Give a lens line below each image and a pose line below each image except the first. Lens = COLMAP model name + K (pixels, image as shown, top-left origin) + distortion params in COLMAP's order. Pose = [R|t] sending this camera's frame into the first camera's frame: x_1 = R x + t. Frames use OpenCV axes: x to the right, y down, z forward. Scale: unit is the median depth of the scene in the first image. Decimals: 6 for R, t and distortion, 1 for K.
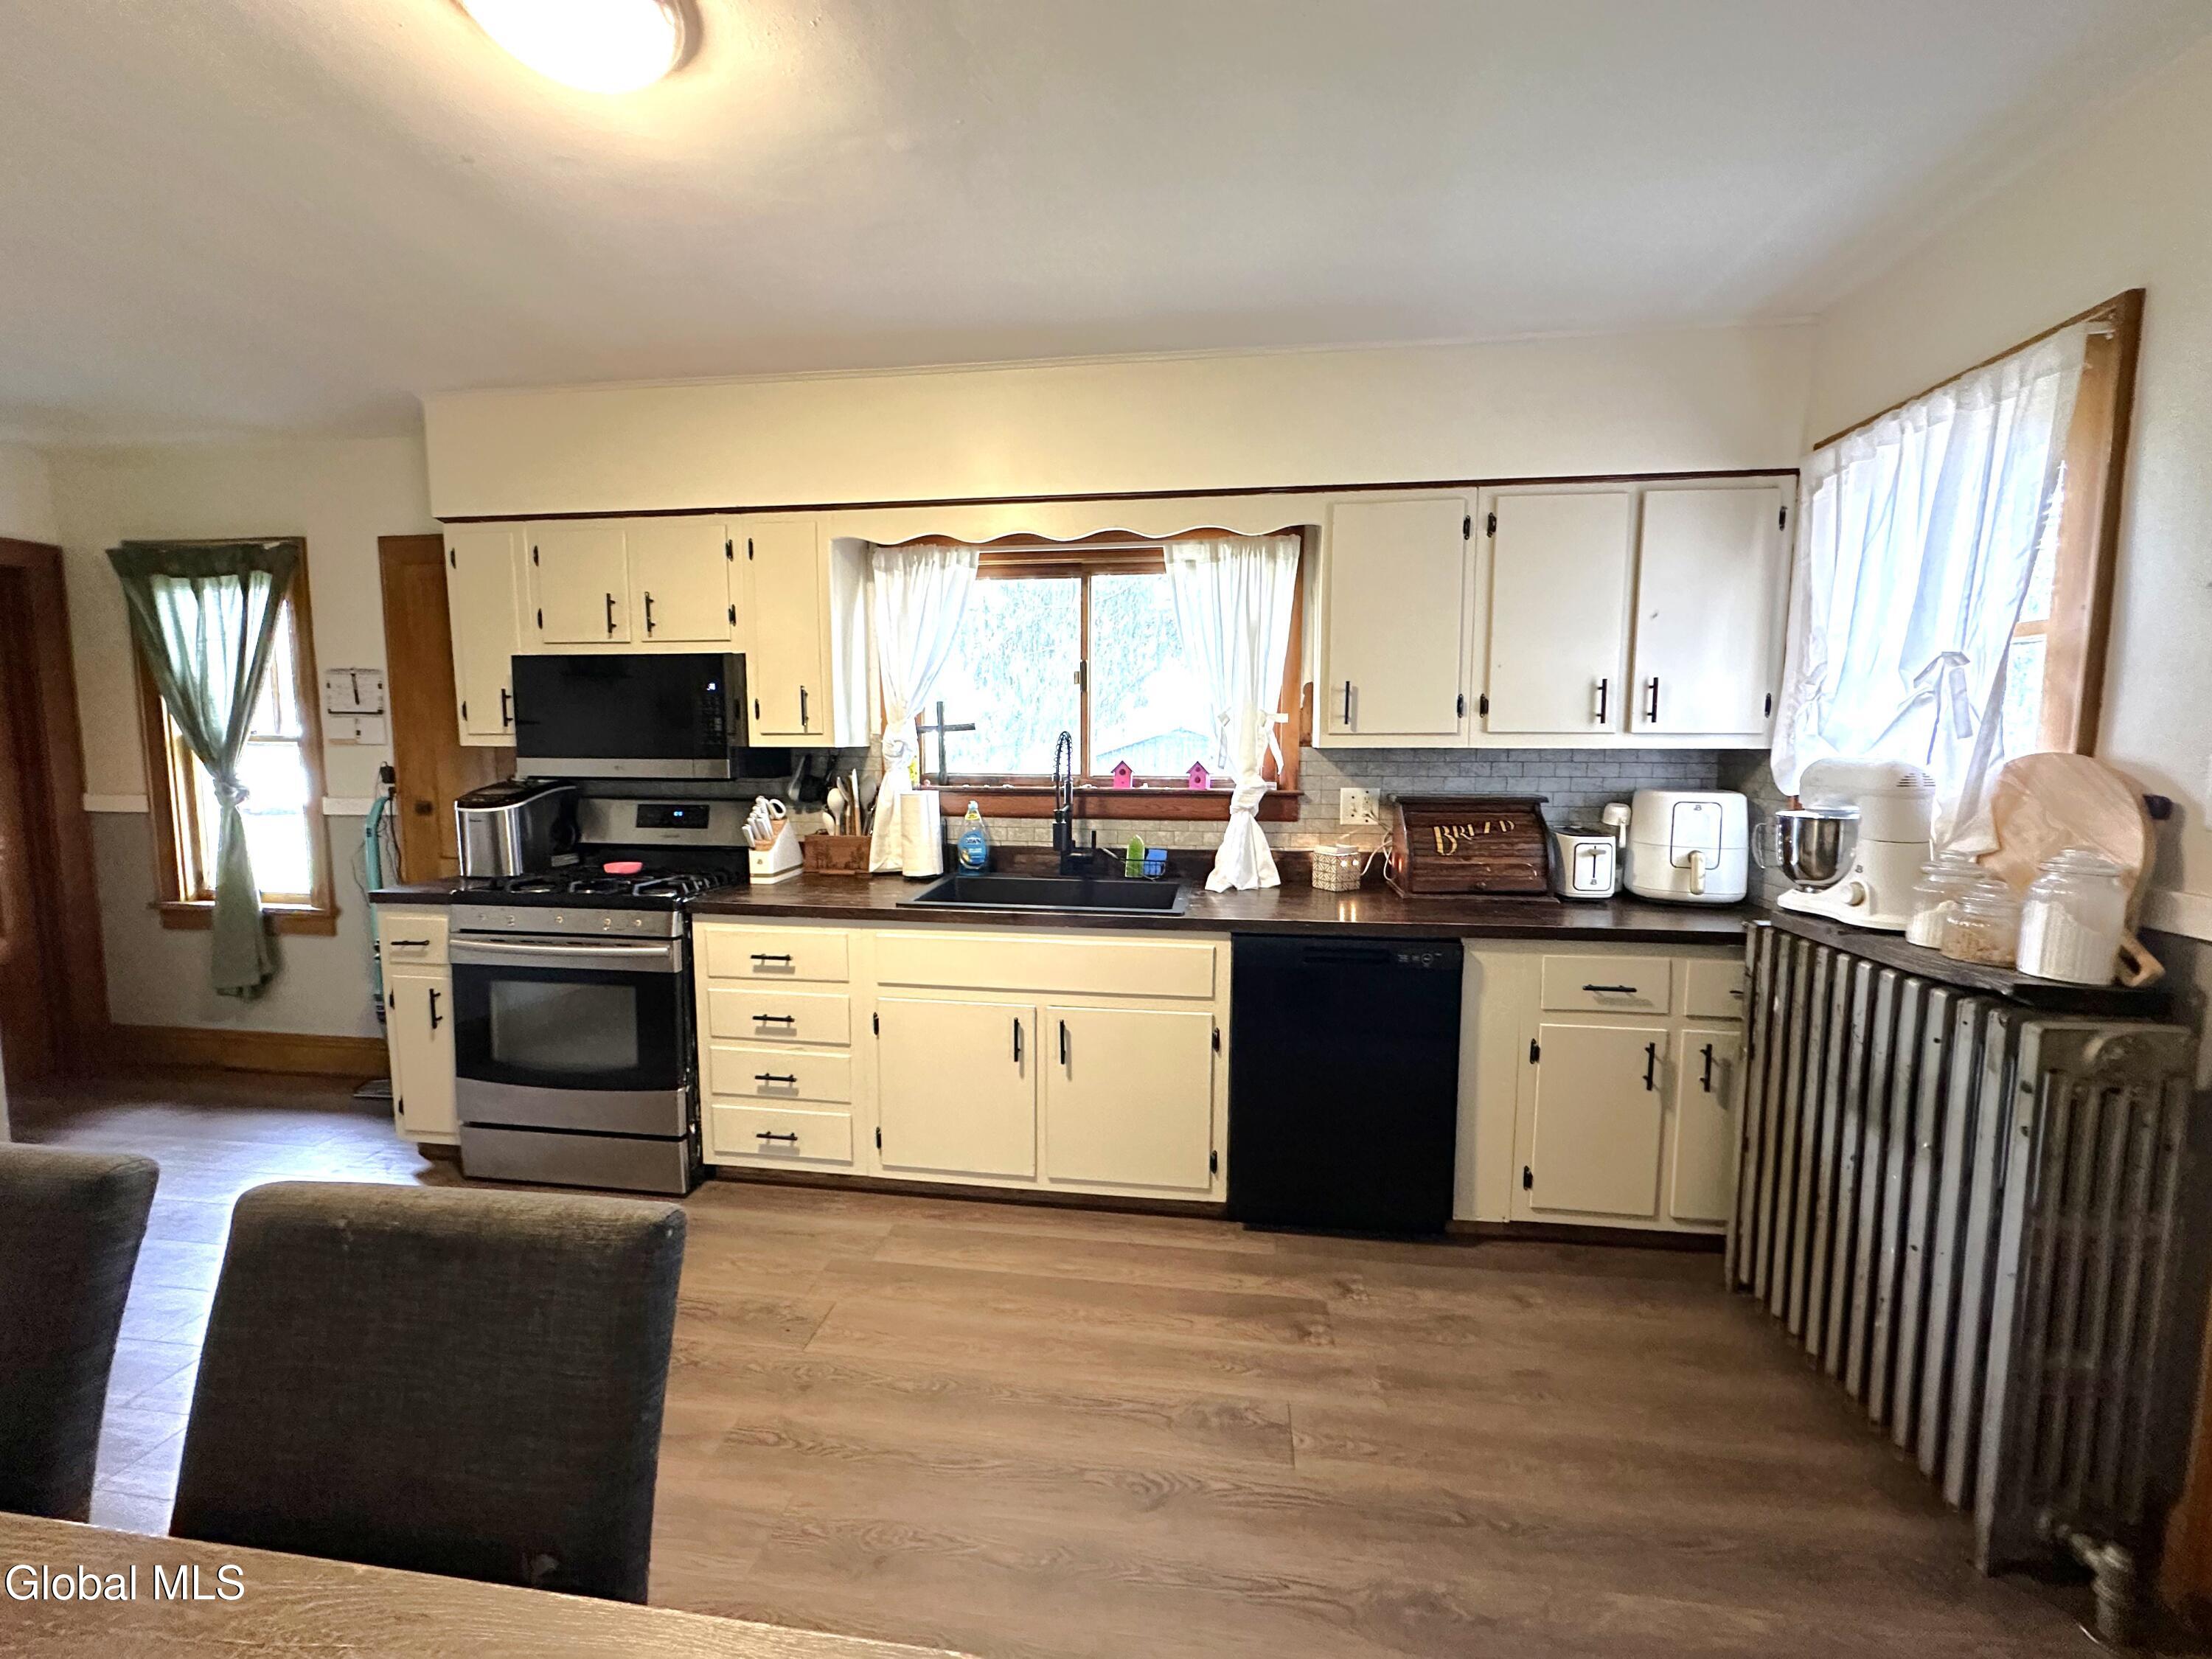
lens RADIAL K [[880.3, 0, 1106.2], [0, 880.3, 824.9], [0, 0, 1]] dist [-0.004012, 0.000557]
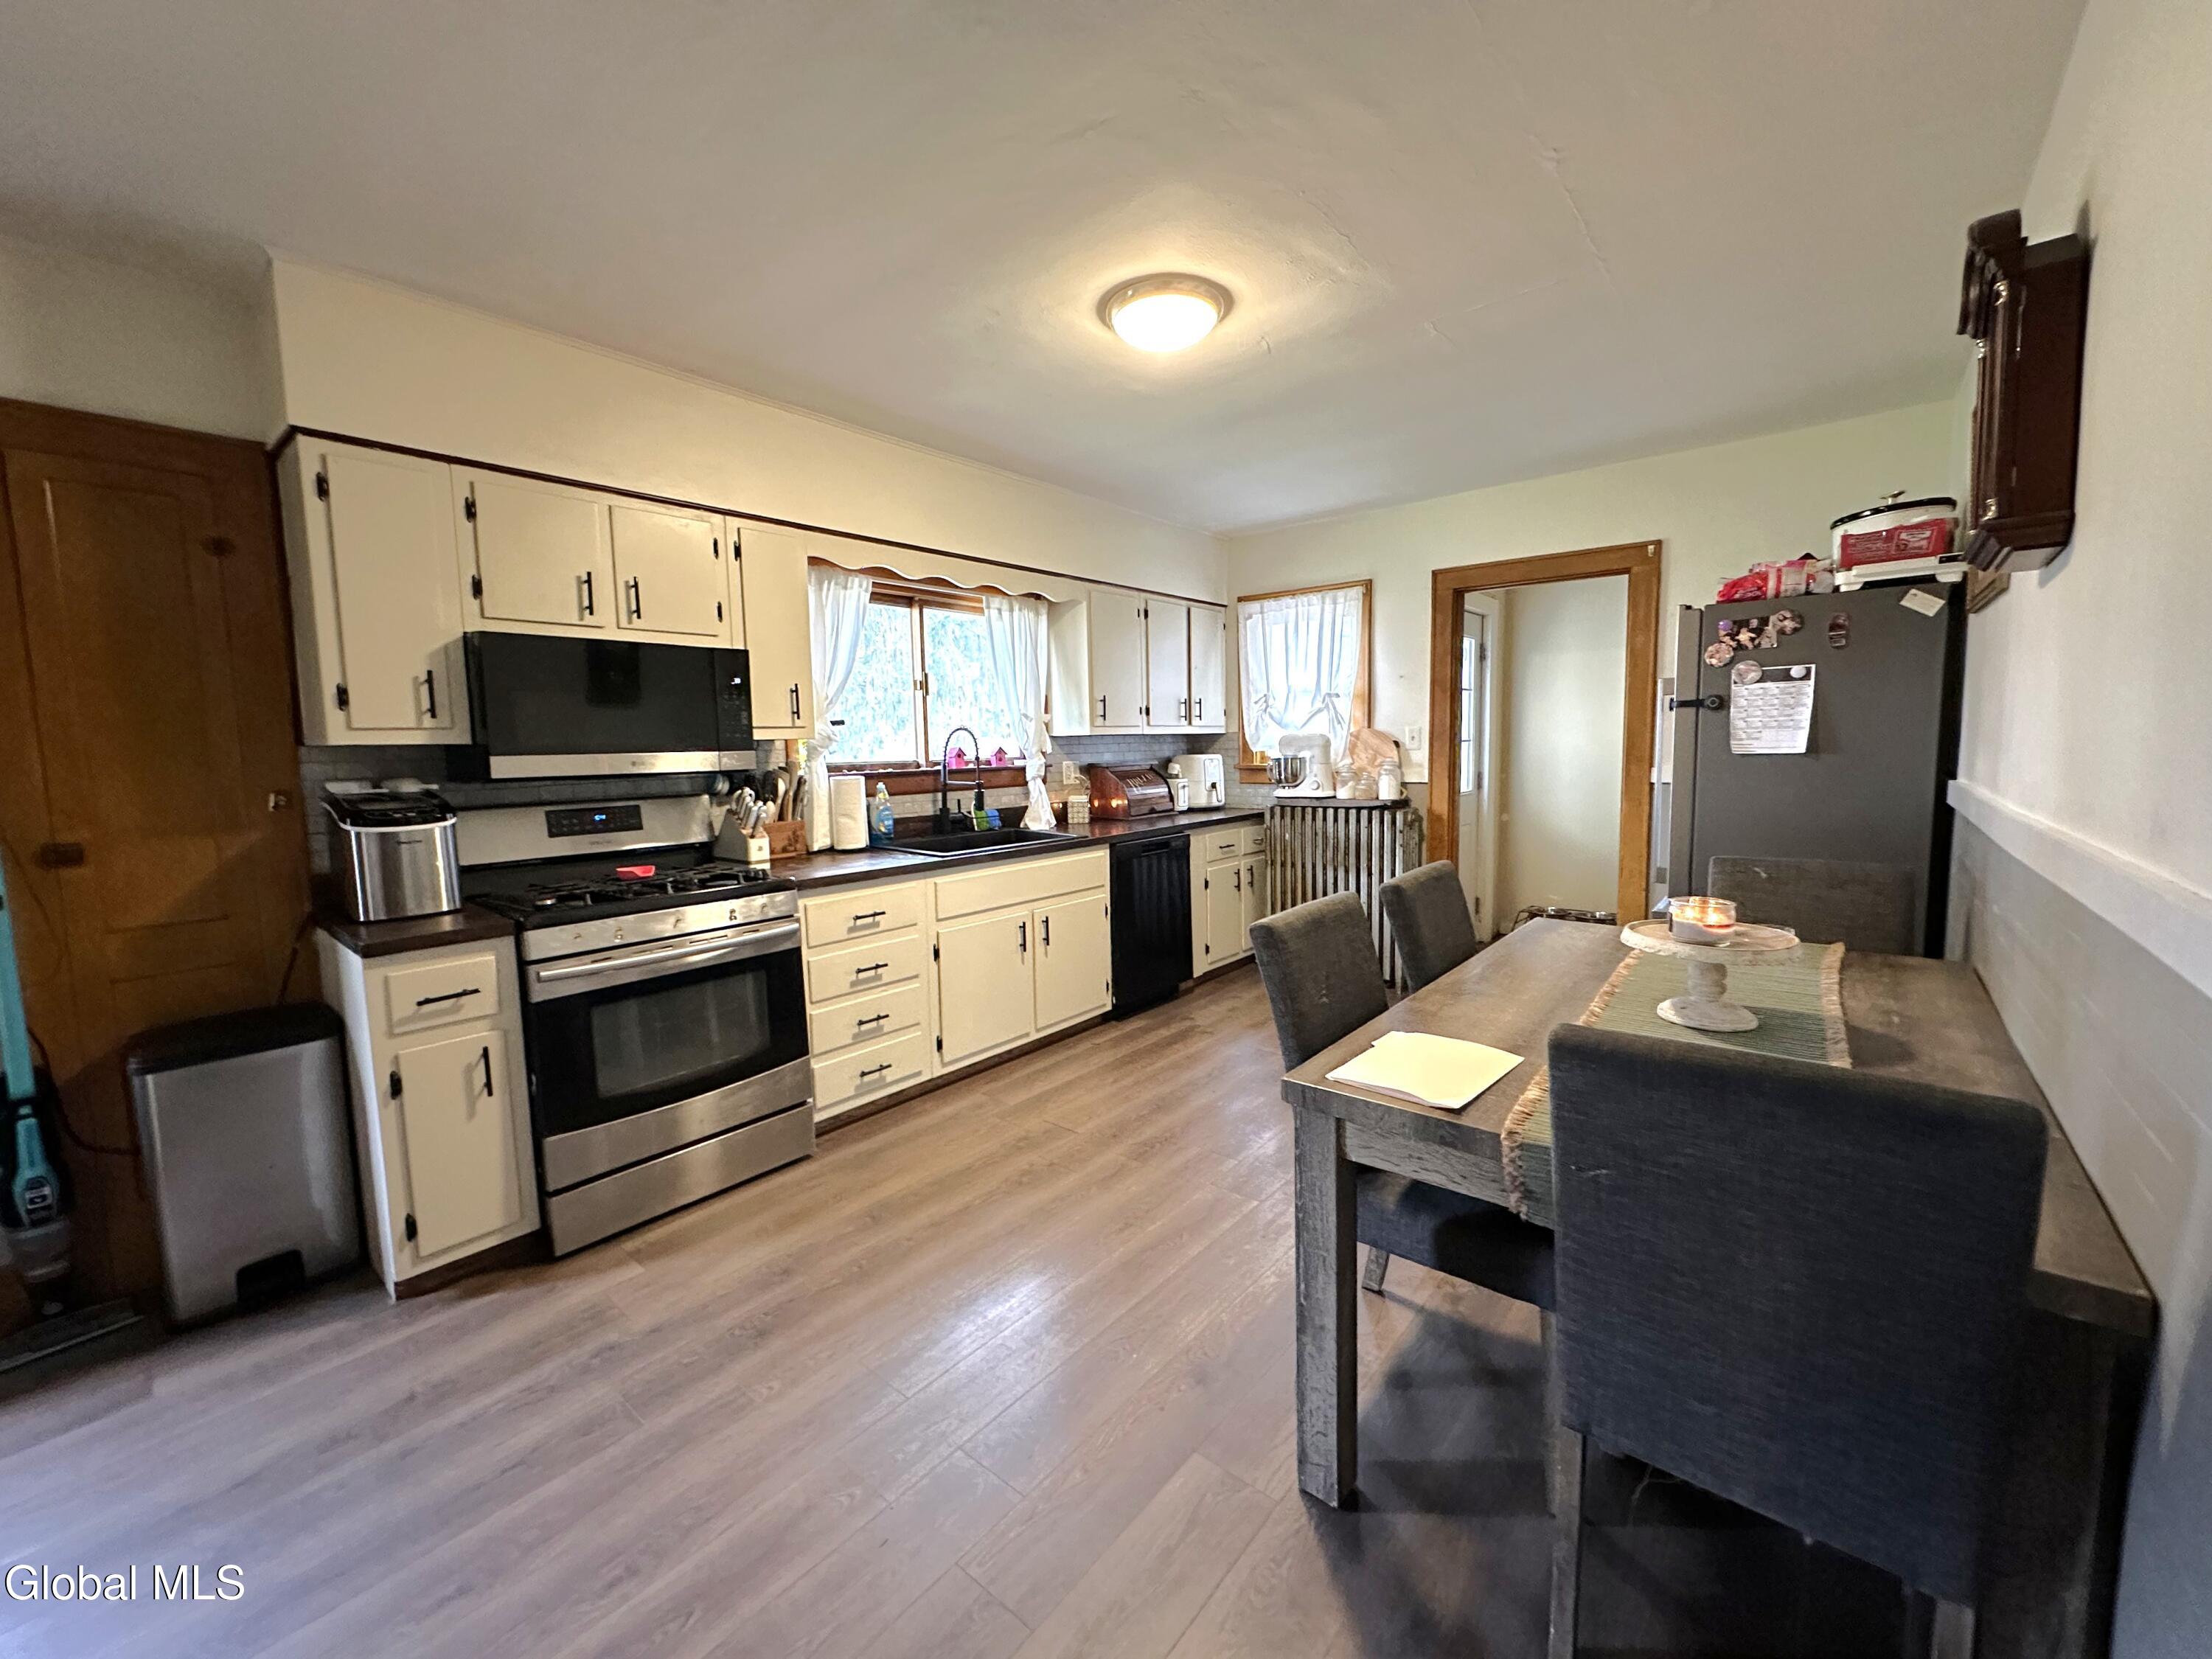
lens RADIAL K [[880.3, 0, 1106.2], [0, 880.3, 824.9], [0, 0, 1]] dist [-0.004012, 0.000557]
pose [[0.532473, -0.093392, 0.841279, -1.160127], [0.105150, 0.993494, 0.043737, 0.012063], [-0.839890, 0.065172, 0.538829, 0.092287]]
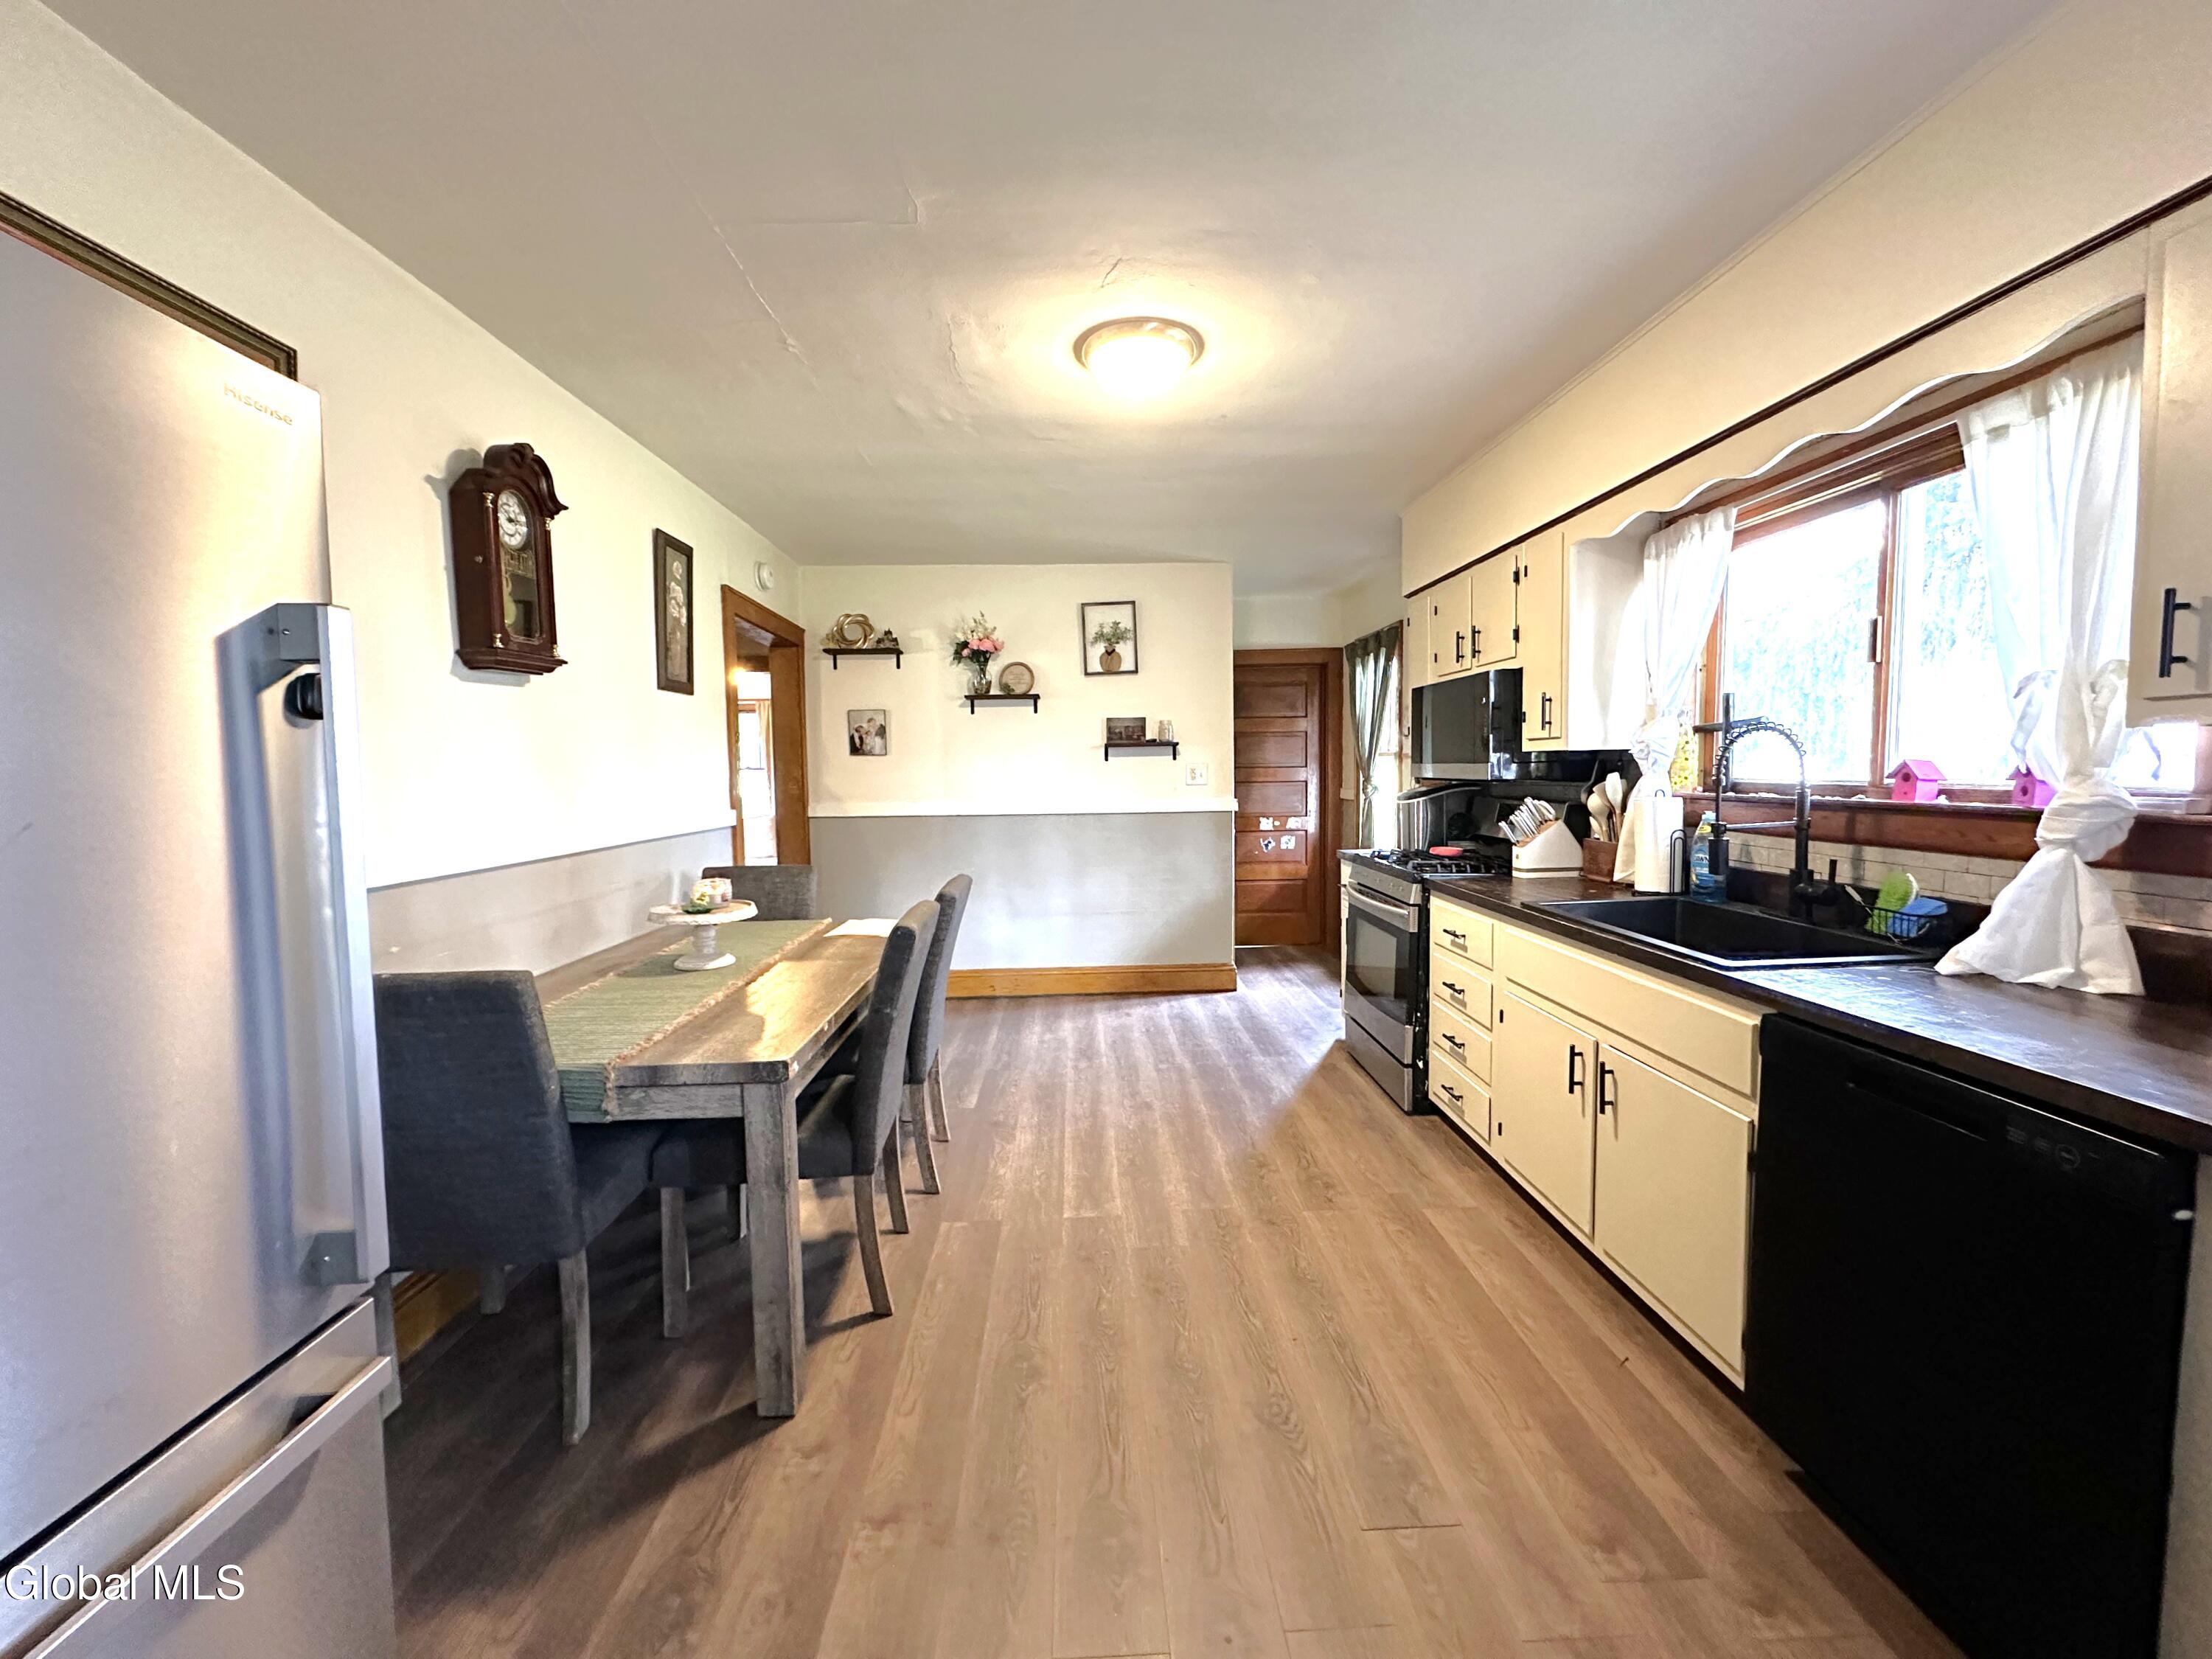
lens RADIAL K [[880.3, 0, 1106.2], [0, 880.3, 824.9], [0, 0, 1]] dist [-0.004012, 0.000557]
pose [[0.167246, 0.058708, -0.984166, 0.650109], [-0.081417, 0.995638, 0.045557, -0.006365], [0.982548, 0.072509, 0.171296, 0.339342]]
